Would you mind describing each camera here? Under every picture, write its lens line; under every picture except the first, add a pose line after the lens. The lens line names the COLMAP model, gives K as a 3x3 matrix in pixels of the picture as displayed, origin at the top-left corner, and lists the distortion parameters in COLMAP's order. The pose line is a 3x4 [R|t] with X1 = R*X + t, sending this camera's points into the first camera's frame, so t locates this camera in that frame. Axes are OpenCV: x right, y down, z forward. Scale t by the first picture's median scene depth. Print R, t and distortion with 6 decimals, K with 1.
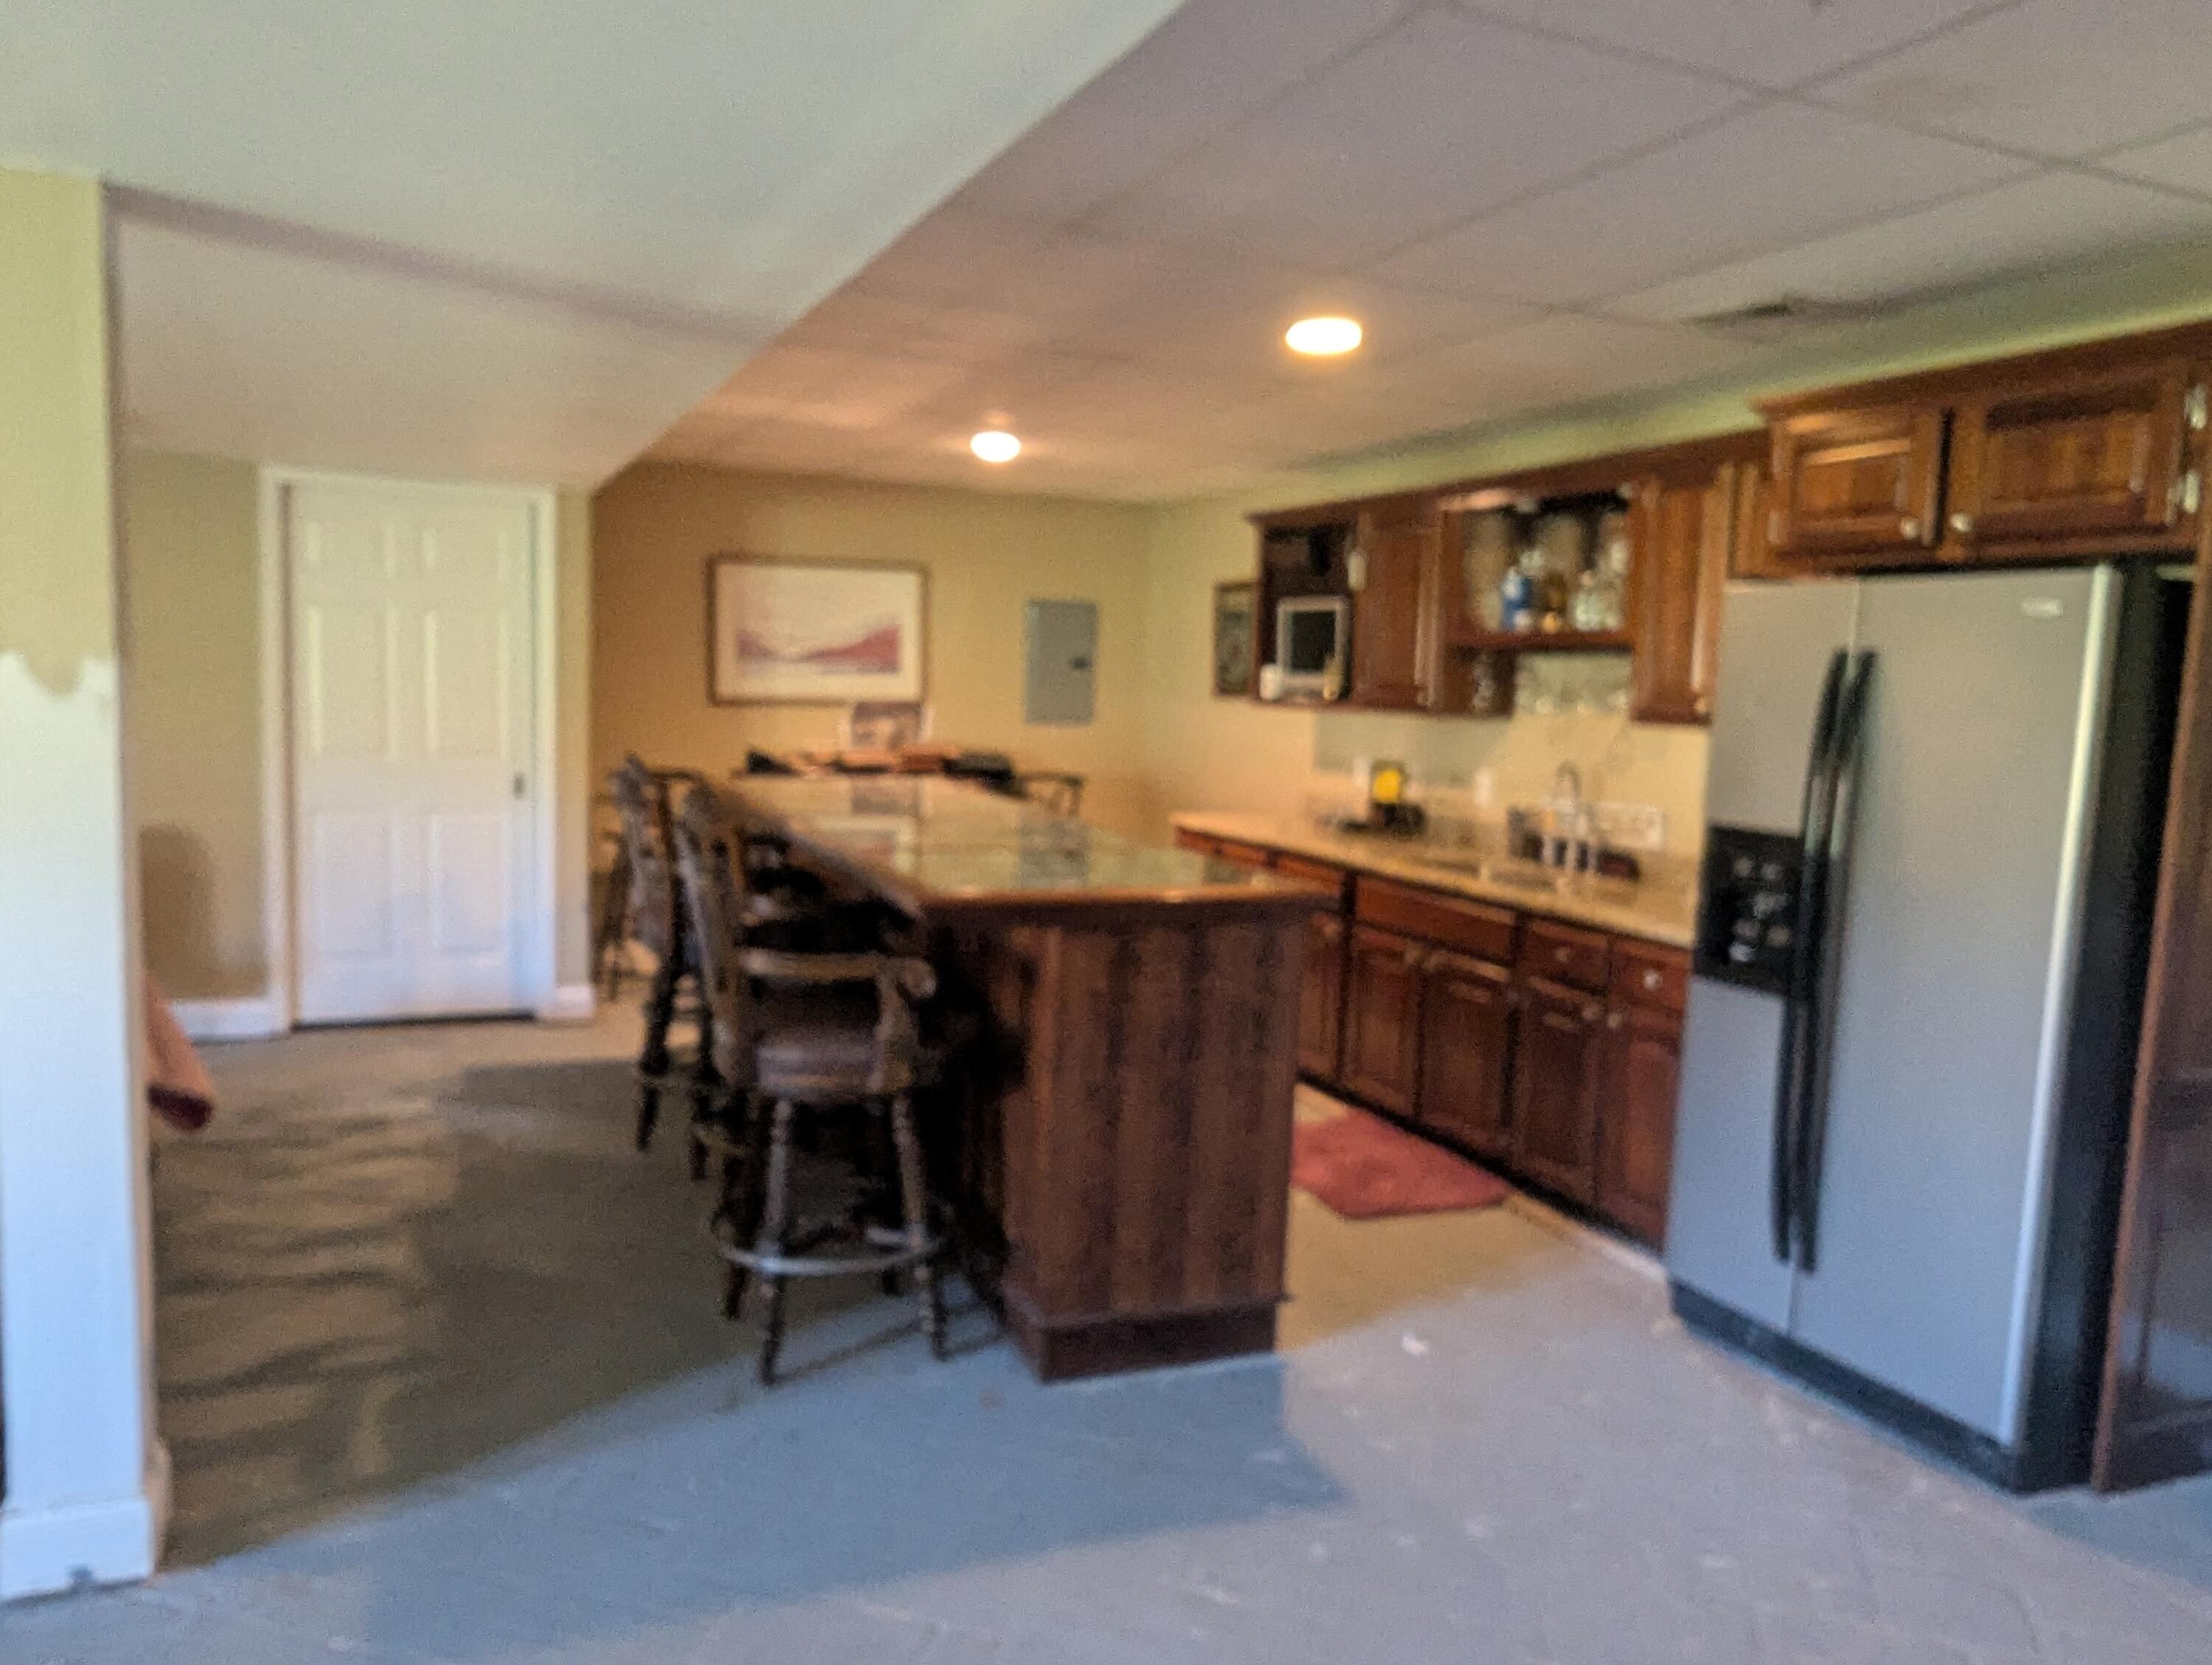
lens RADIAL K [[1602.3, 0, 1139.0], [0, 1602.3, 841.8], [0, 0, 1]] dist [-0.009959, 0.032977]
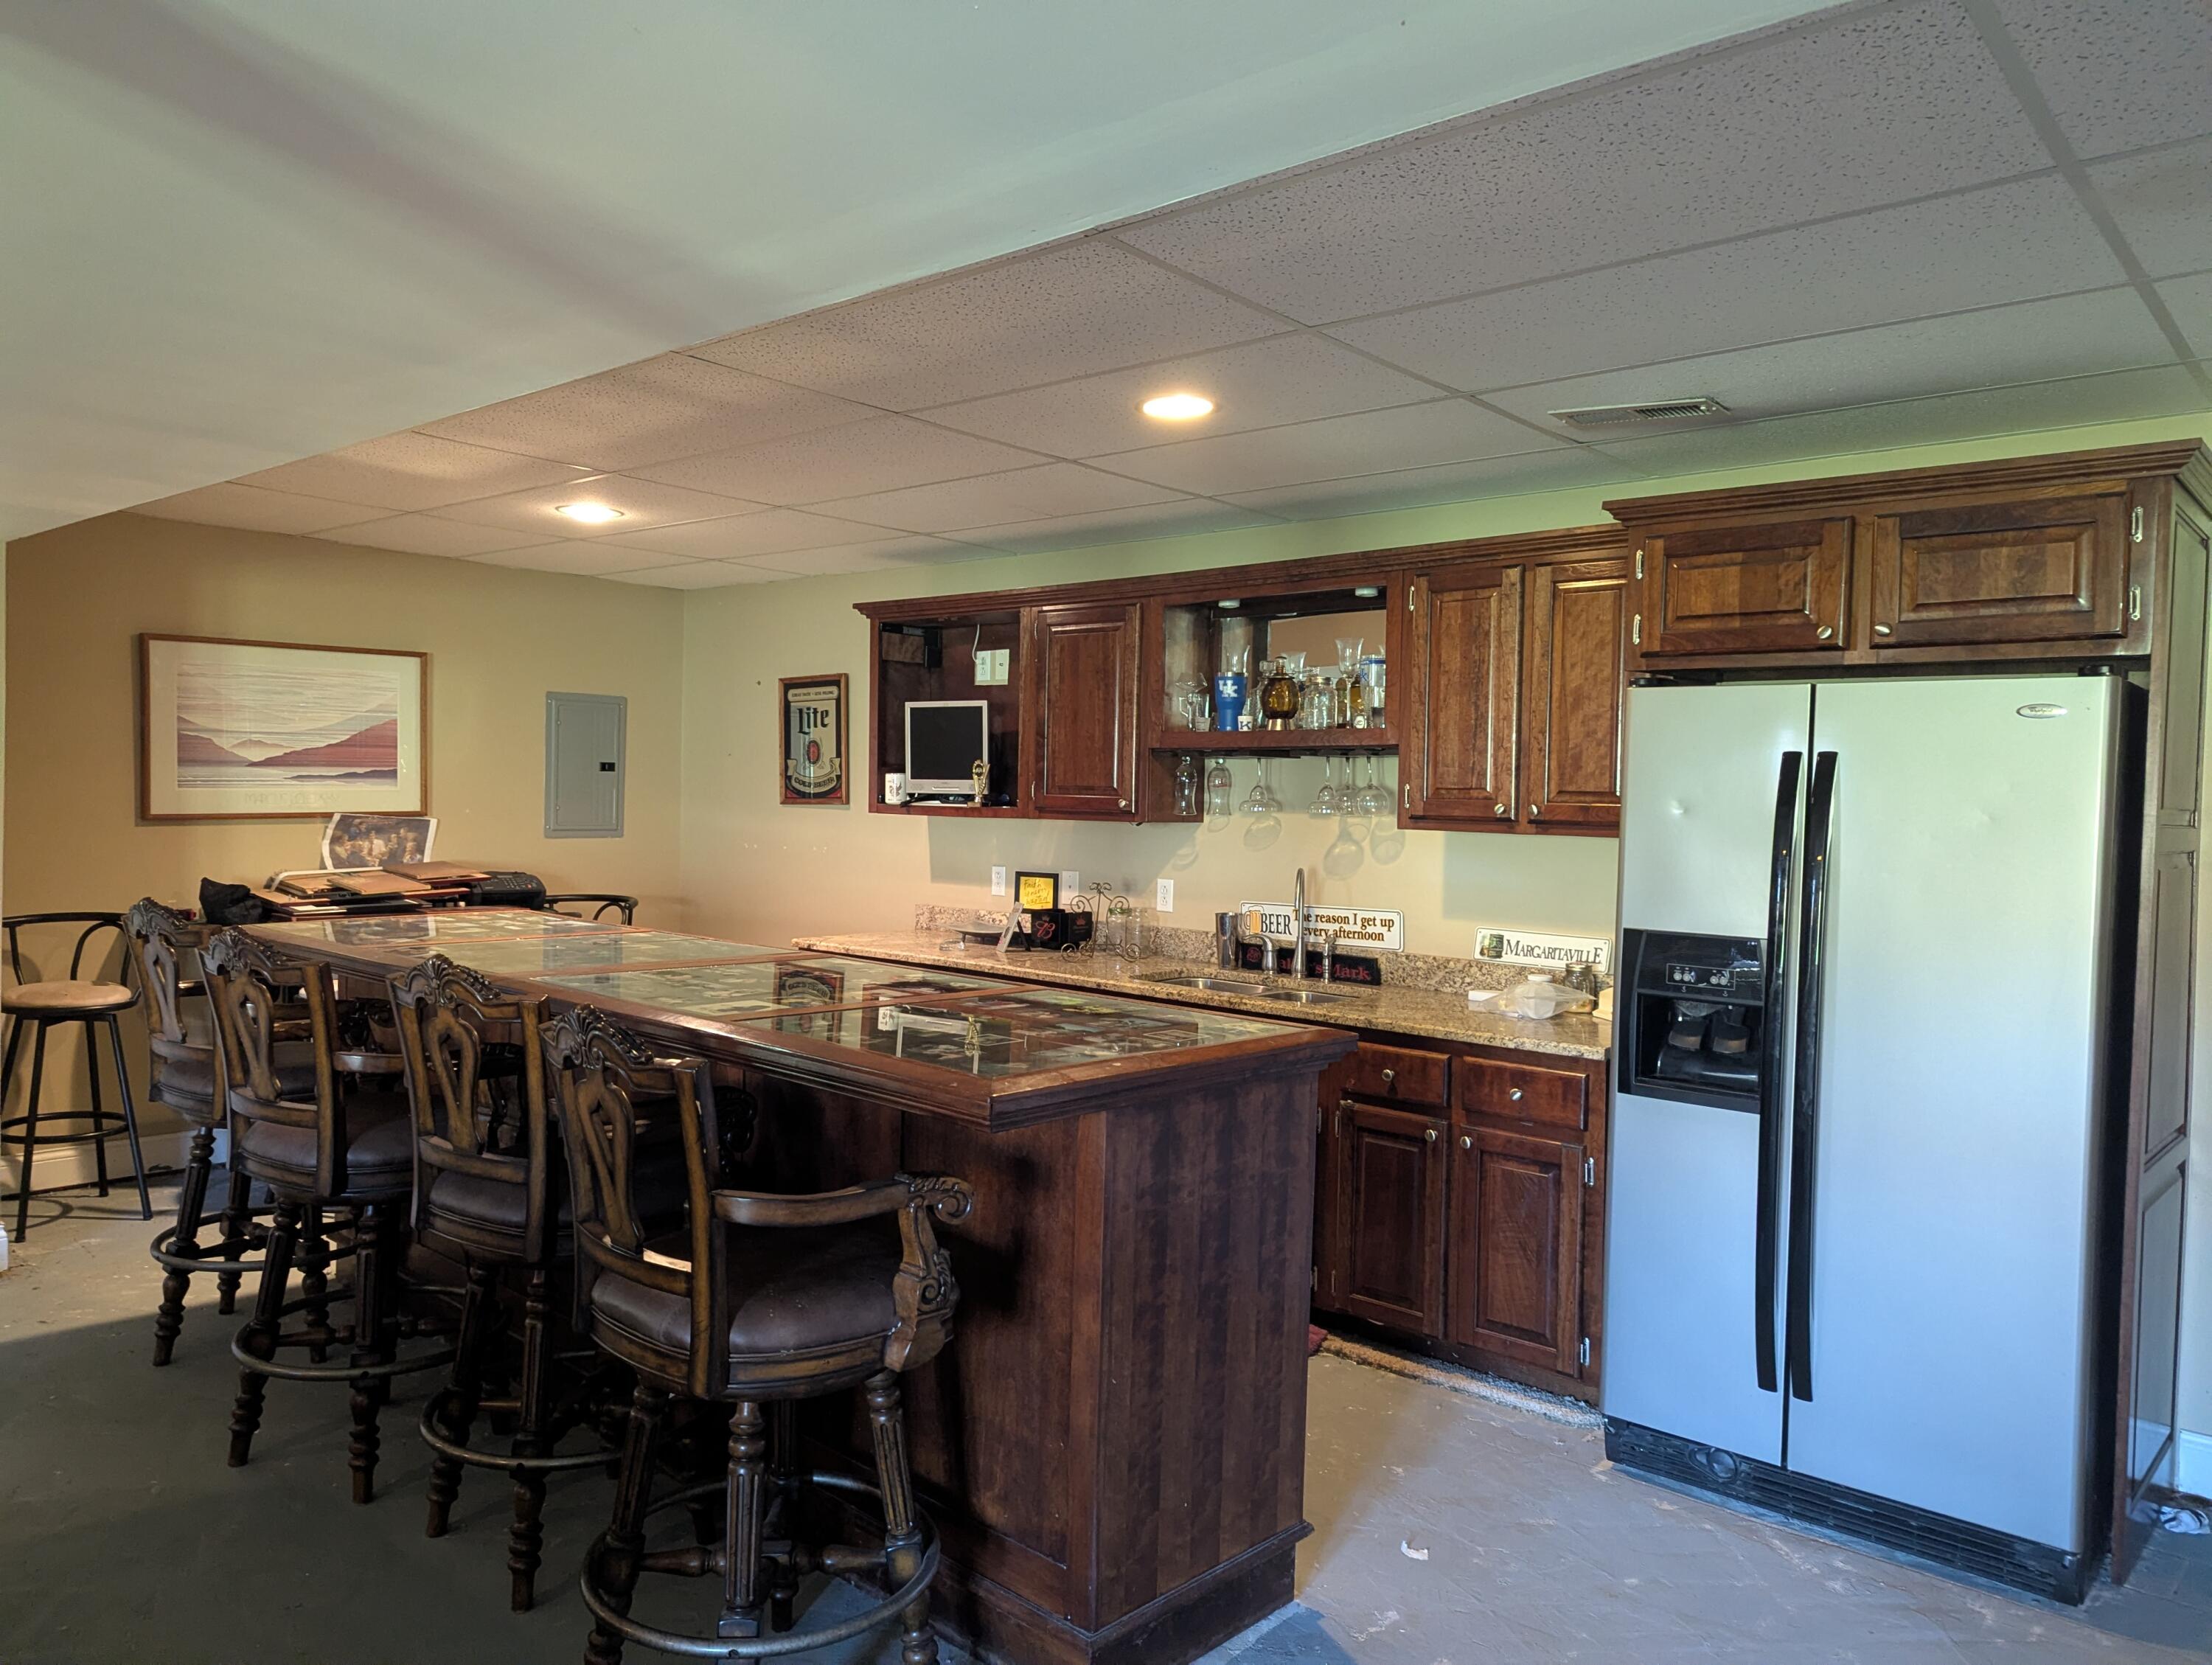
lens RADIAL K [[1554.8, 0, 1106.0], [0, 1554.8, 832.5], [0, 0, 1]] dist [0.032876, -0.004798]
pose [[0.914160, -0.025087, 0.404576, -0.227016], [0.050952, 0.997278, -0.053290, -0.026892], [-0.402138, 0.069330, 0.912950, 0.190845]]
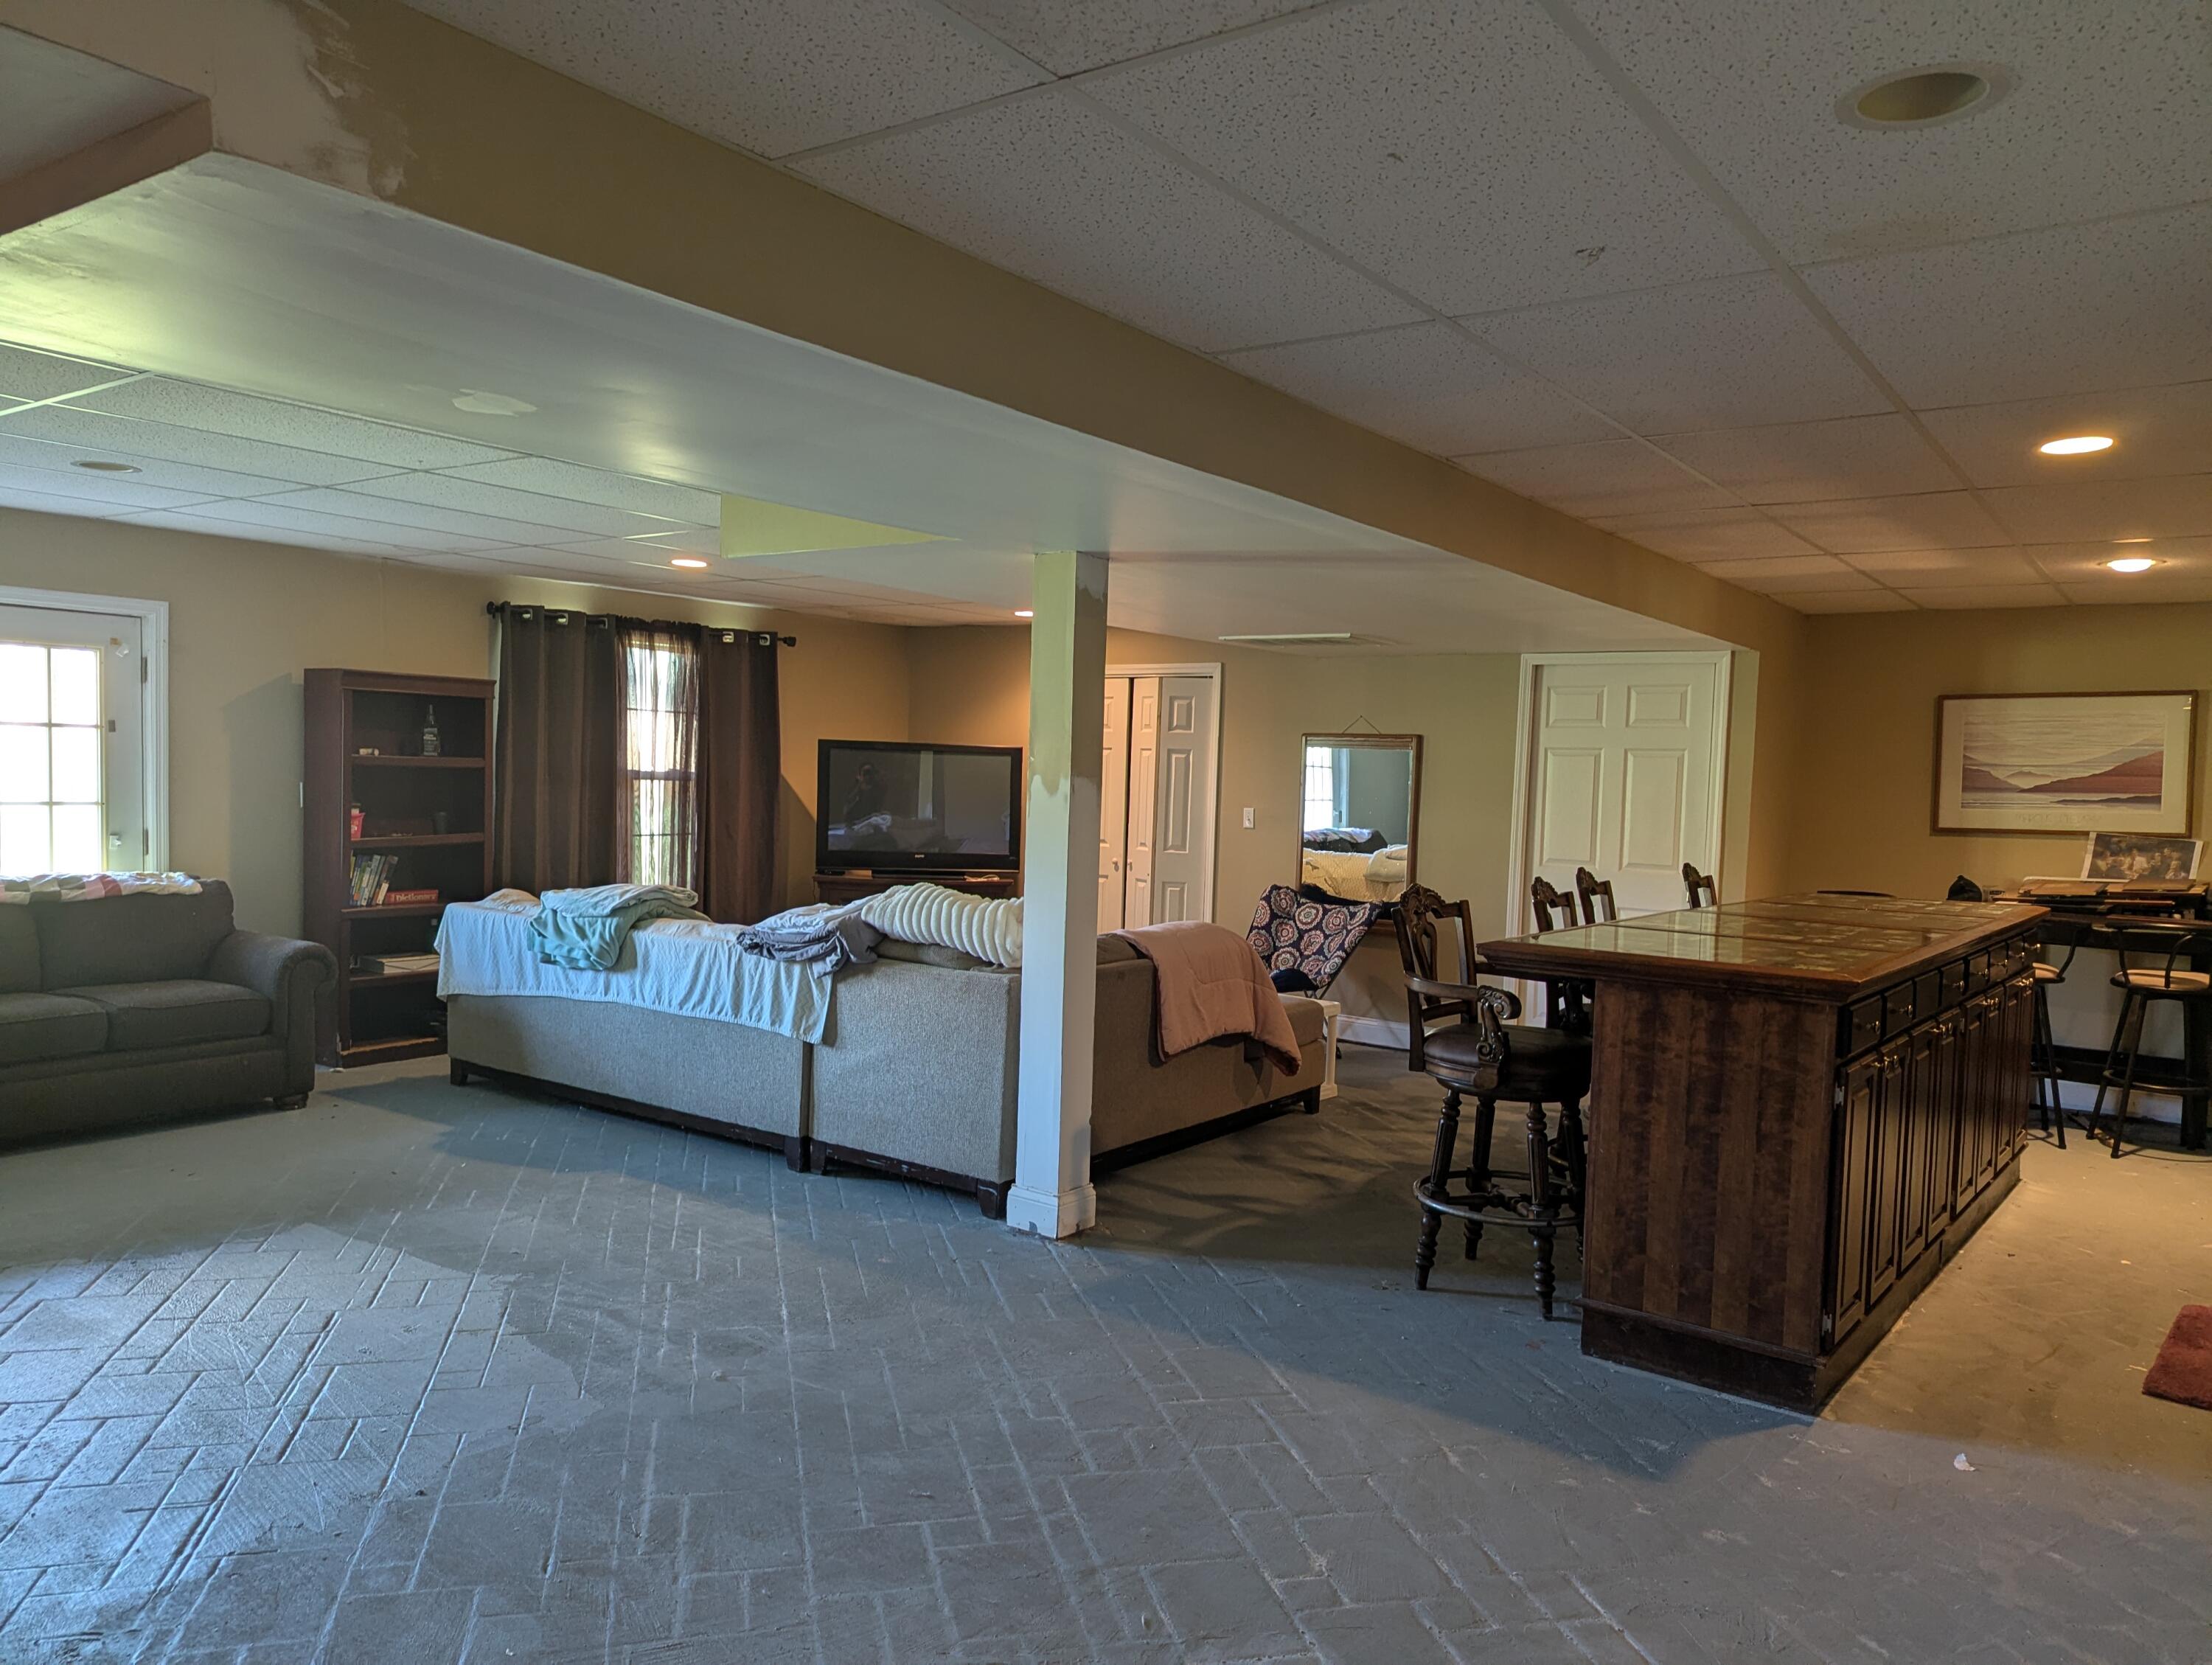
lens RADIAL K [[1554.8, 0, 1106.0], [0, 1554.8, 832.5], [0, 0, 1]] dist [0.032876, -0.004798]
pose [[0.508971, 0.015251, -0.860648, 0.523242], [-0.100531, 0.994054, -0.041838, 0.017276], [0.854893, 0.107816, 0.507478, 0.015611]]
